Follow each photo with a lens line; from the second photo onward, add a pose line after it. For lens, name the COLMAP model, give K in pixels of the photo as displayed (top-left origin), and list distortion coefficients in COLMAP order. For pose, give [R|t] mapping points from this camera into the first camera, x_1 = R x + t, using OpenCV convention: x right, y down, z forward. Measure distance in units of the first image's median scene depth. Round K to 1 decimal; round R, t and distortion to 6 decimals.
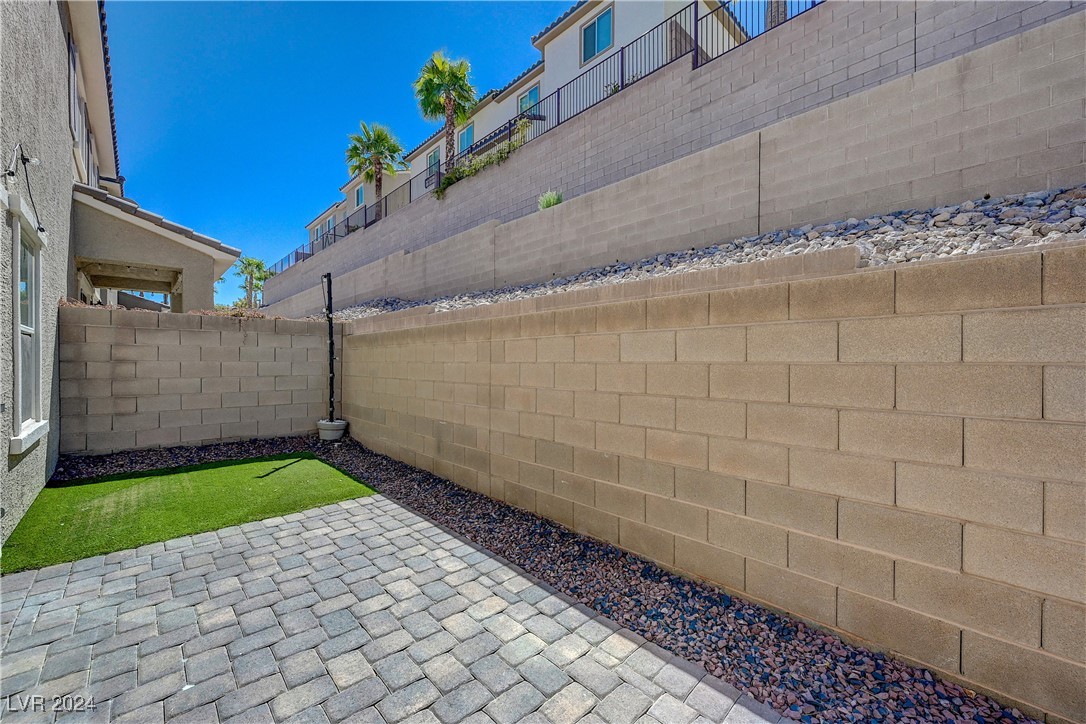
lens RADIAL K [[431.0, 0, 544.3], [0, 431.0, 364.1], [0, 0, 1]] dist [0.001653, -0.000105]
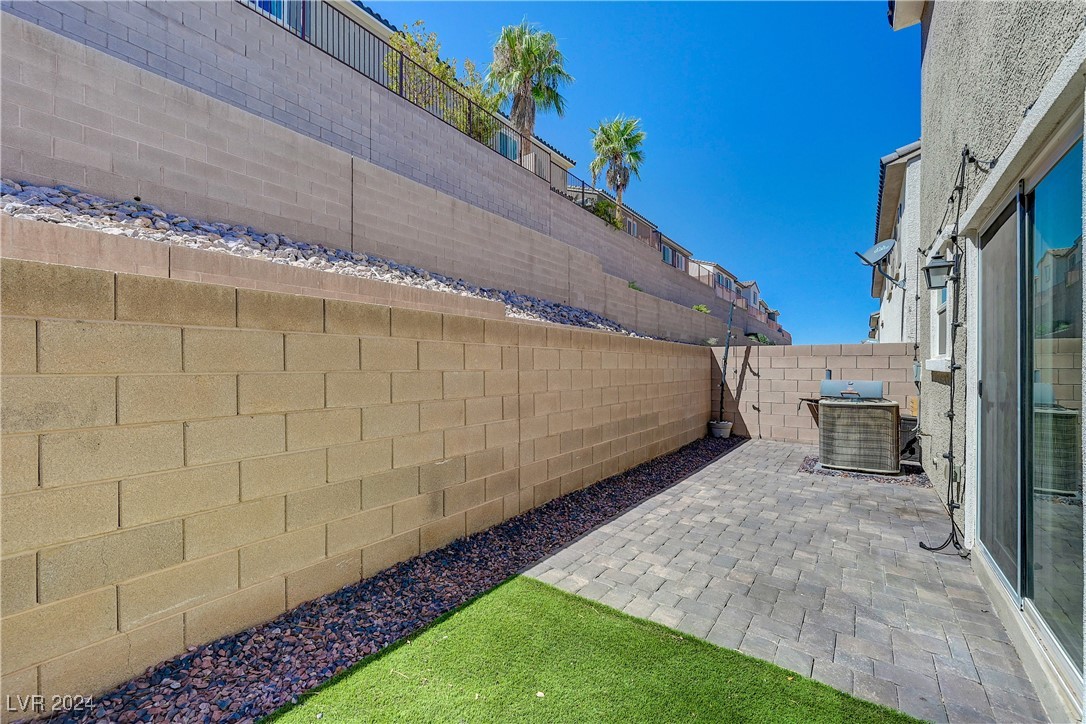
lens RADIAL K [[431.0, 0, 555.6], [0, 431.0, 367.5], [0, 0, 1]] dist [0.001653, -0.000105]
pose [[-0.187837, -0.004542, 0.982190, -1.107338], [0.004317, 0.999976, 0.005450, -0.015012], [-0.982191, 0.005264, -0.187813, 1.151015]]
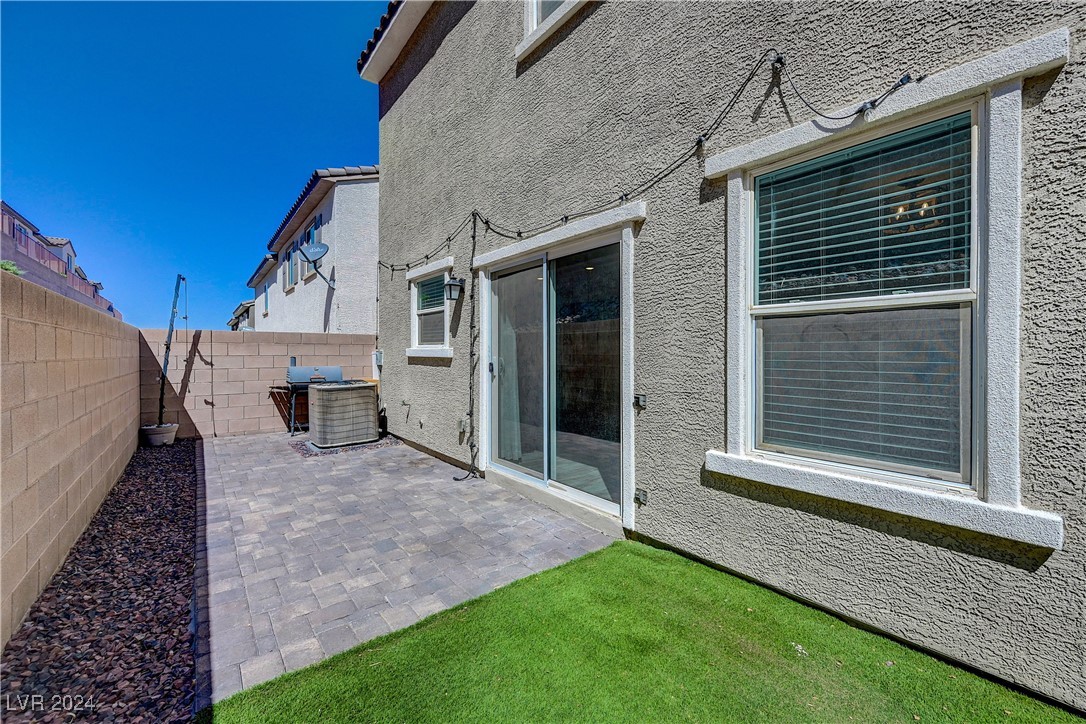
lens RADIAL K [[431.0, 0, 535.3], [0, 431.0, 353.6], [0, 0, 1]] dist [0.001653, -0.000105]
pose [[-0.994986, -0.001361, 0.100003, -0.761869], [-0.000978, 0.999992, 0.003882, -0.013823], [-0.100008, 0.003765, -0.994980, 1.454842]]
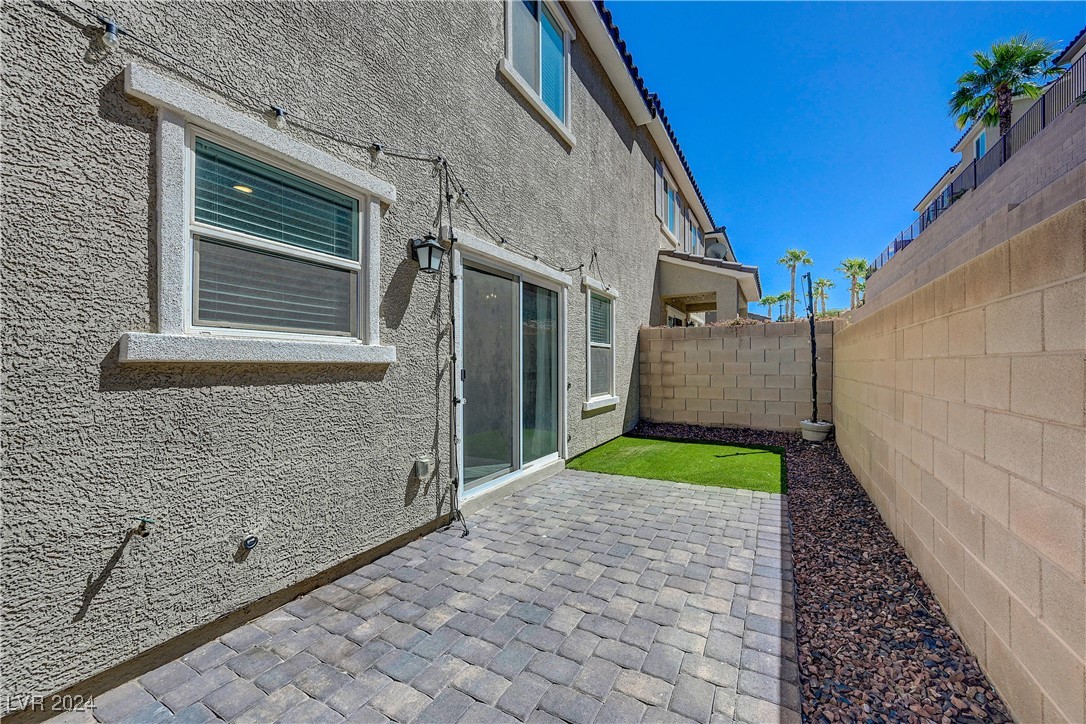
lens RADIAL K [[431.0, 0, 548.7], [0, 431.0, 364.1], [0, 0, 1]] dist [0.001653, -0.000105]
pose [[0.309315, -0.004103, -0.950951, 0.421894], [-0.000659, 0.999990, -0.004529, 0.008308], [0.950959, 0.002027, 0.309309, 0.199376]]
